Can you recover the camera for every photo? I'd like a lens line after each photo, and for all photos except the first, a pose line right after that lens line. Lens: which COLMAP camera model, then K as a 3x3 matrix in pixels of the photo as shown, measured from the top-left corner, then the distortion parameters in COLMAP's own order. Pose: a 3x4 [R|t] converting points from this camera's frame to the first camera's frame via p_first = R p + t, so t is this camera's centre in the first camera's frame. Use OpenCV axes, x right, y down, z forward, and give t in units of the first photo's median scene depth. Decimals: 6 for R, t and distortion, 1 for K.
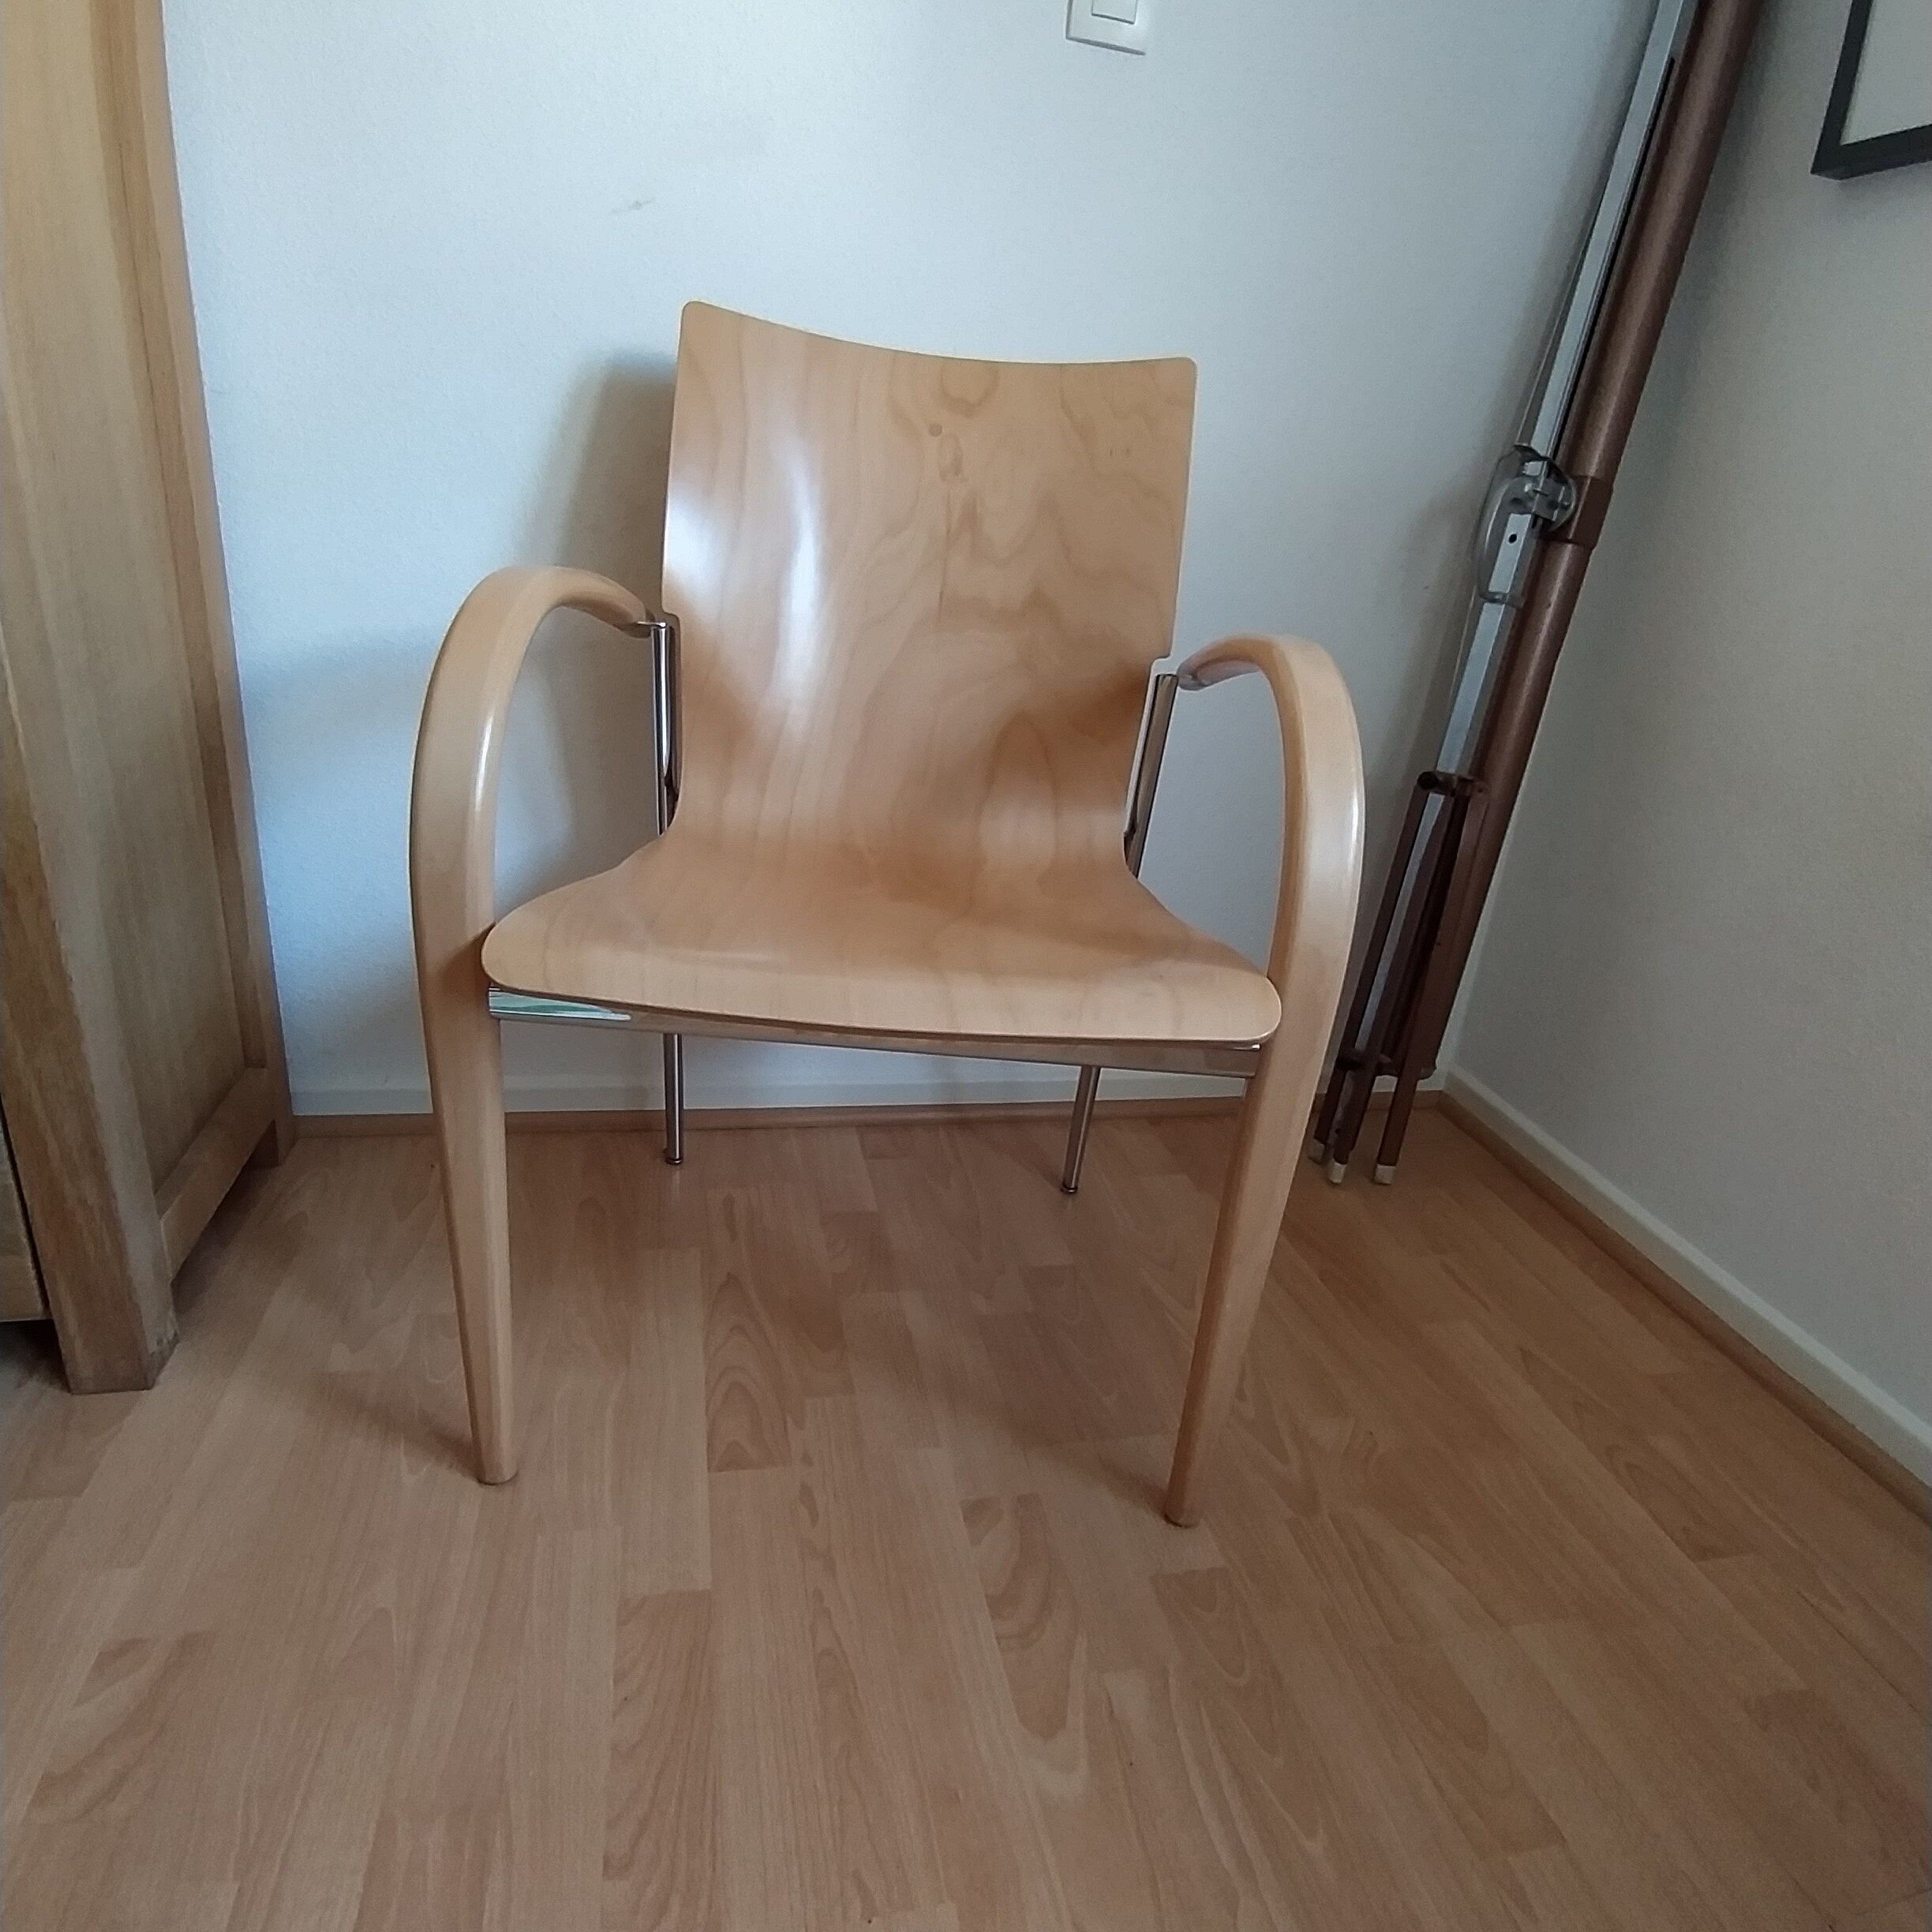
lens RADIAL K [[1204.2, 0, 964.8], [0, 1204.2, 962.8], [0, 0, 1]] dist [-0.035037, 0.017945]
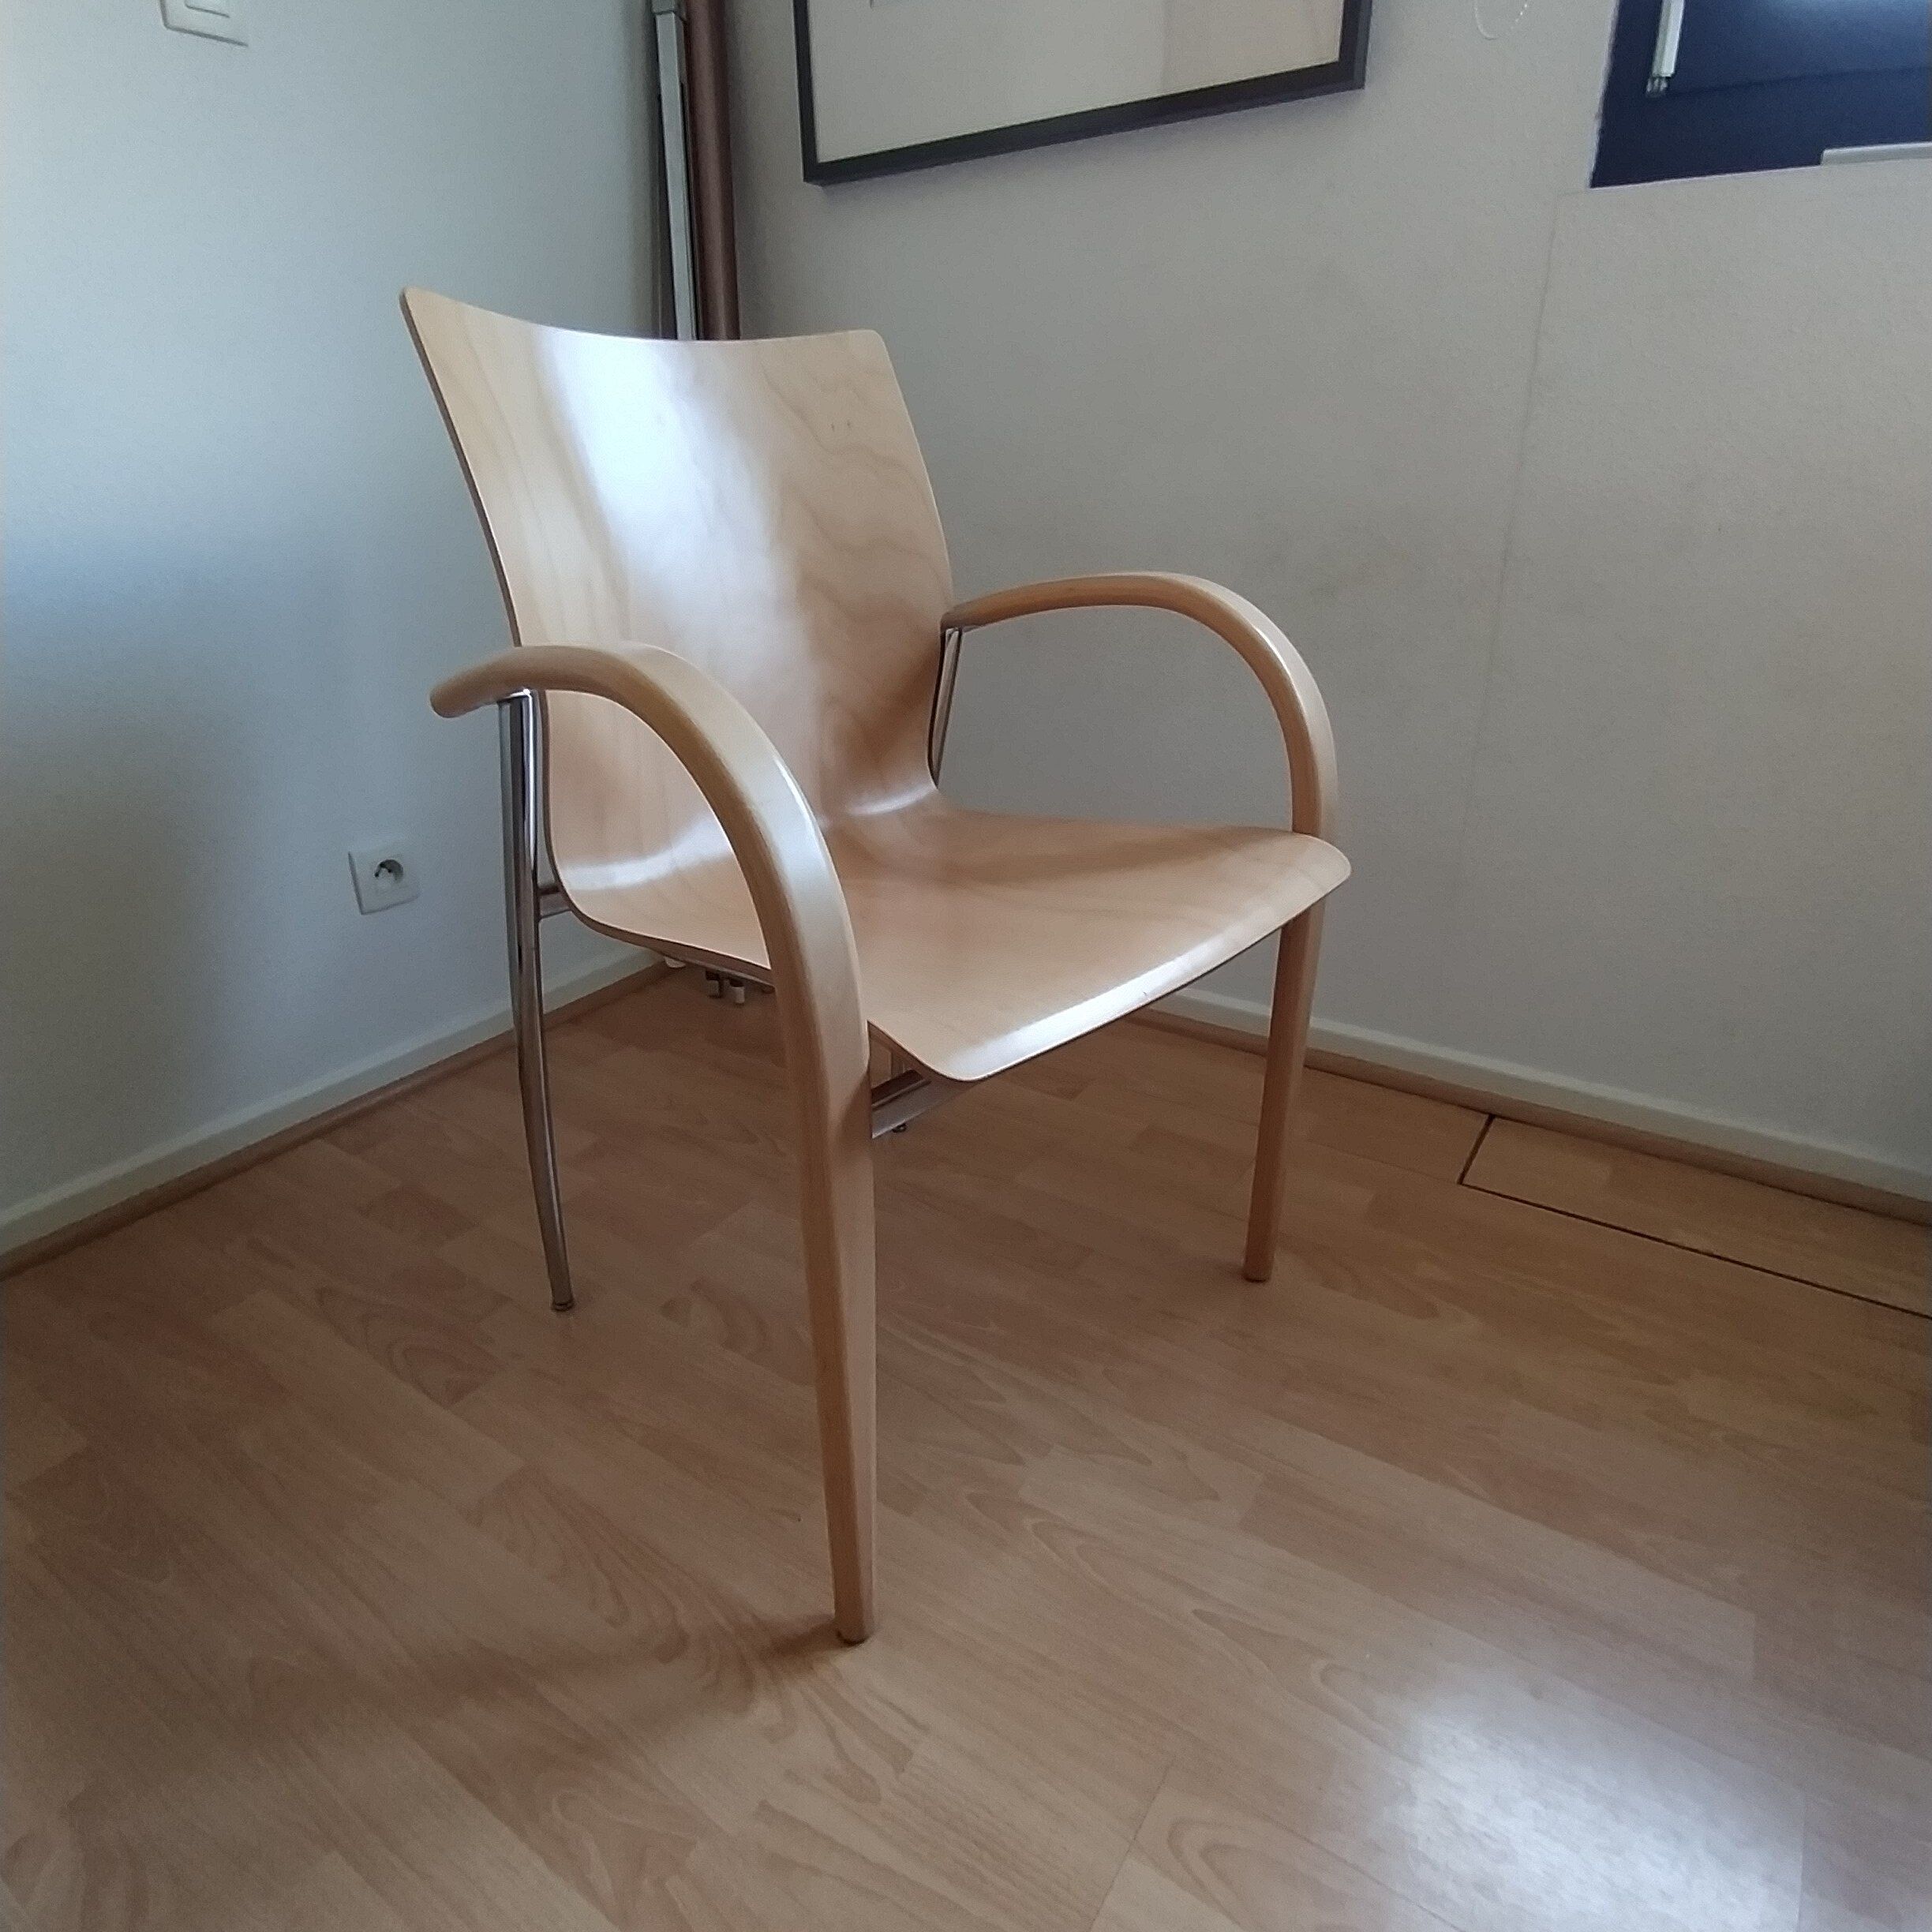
lens RADIAL K [[1204.2, 0, 995.6], [0, 1204.2, 973.0], [0, 0, 1]] dist [-0.035037, 0.017945]
pose [[0.708061, -0.369494, 0.601767, -0.326844], [0.323025, 0.927270, 0.189275, 0.005134], [-0.627937, 0.060368, 0.775919, -0.179758]]
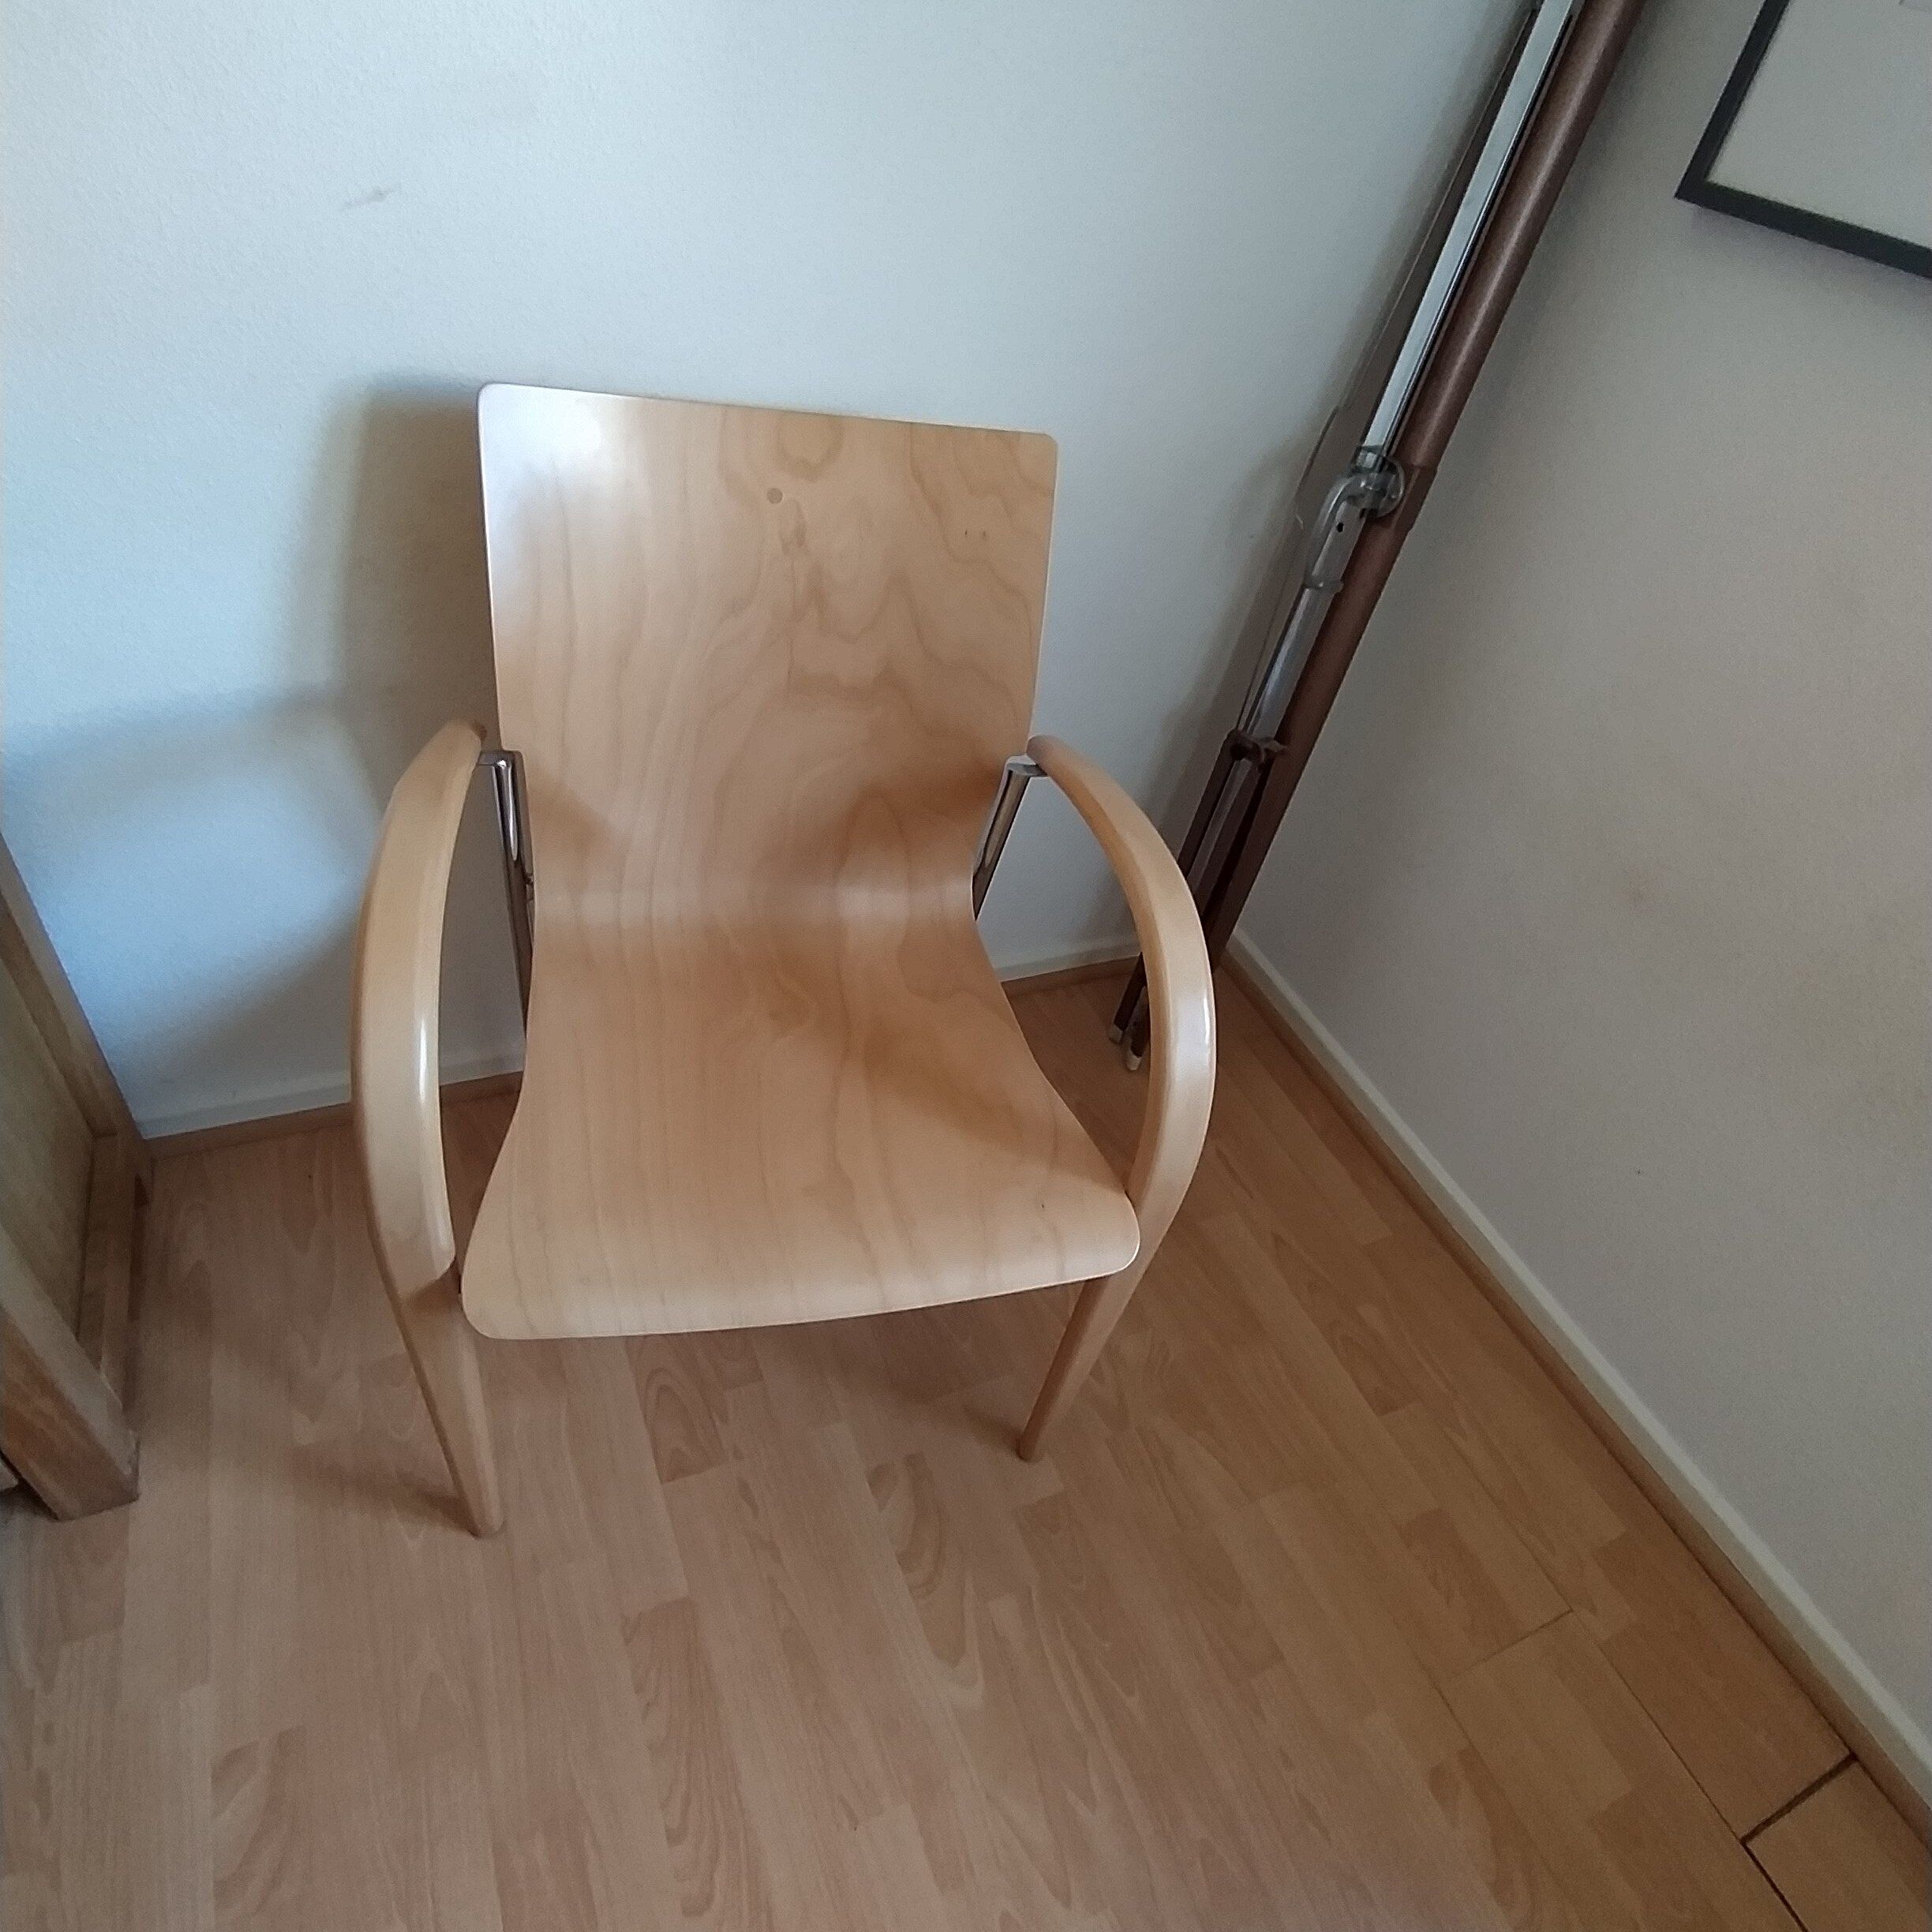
lens RADIAL K [[1204.2, 0, 980.0], [0, 1204.2, 978.9], [0, 0, 1]] dist [-0.035037, 0.017945]
pose [[0.976443, -0.080497, 0.200196, -0.086648], [-0.003346, 0.922046, 0.387067, -0.474527], [-0.215748, -0.378619, 0.900056, 0.011181]]
